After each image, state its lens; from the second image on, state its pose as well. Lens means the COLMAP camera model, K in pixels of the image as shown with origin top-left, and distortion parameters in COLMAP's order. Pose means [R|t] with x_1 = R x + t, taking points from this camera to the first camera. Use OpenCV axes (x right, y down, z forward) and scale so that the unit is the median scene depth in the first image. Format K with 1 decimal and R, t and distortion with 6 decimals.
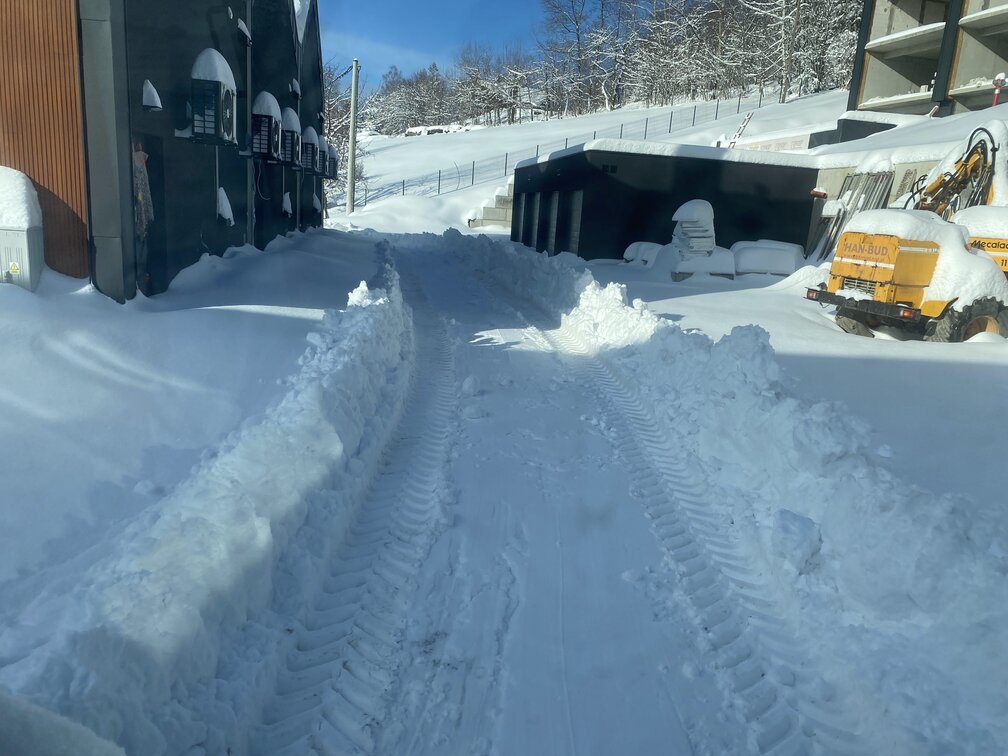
lens RADIAL K [[769.9, 0, 504.0], [0, 769.9, 378.0], [0, 0, 1]] dist [0.005669, 0.003937]
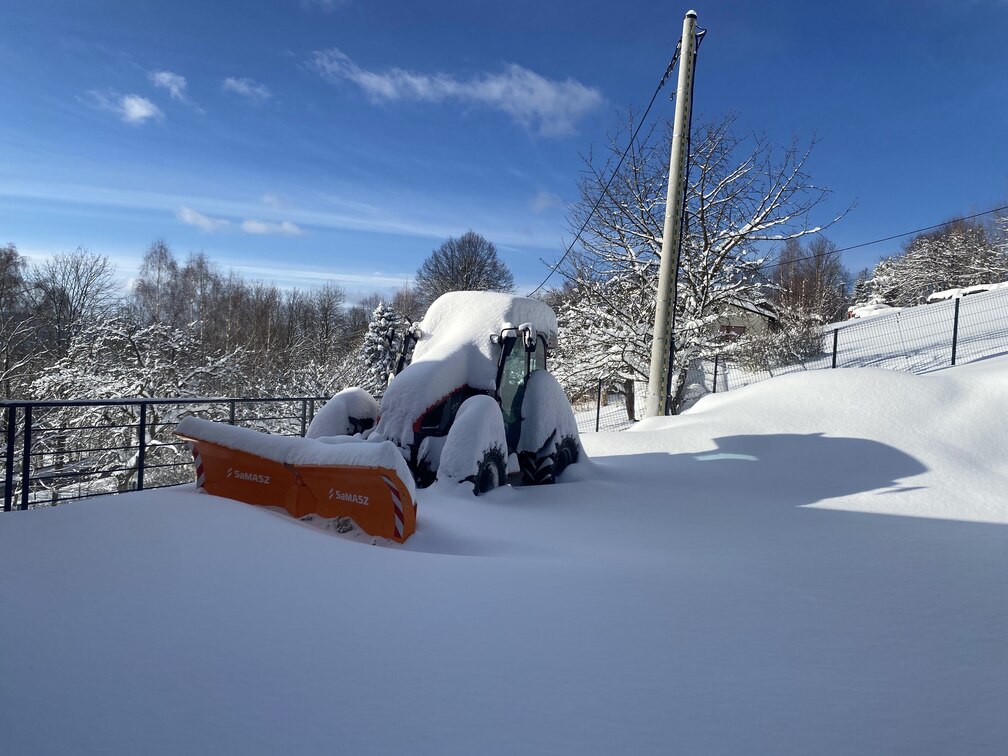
lens RADIAL K [[769.9, 0, 504.0], [0, 769.9, 378.0], [0, 0, 1]] dist [0.005669, 0.003937]
pose [[0.799915, -0.016752, -0.599879, -0.019674], [-0.131959, 0.970235, -0.203056, -0.071576], [0.585425, 0.241587, 0.773895, 0.319357]]
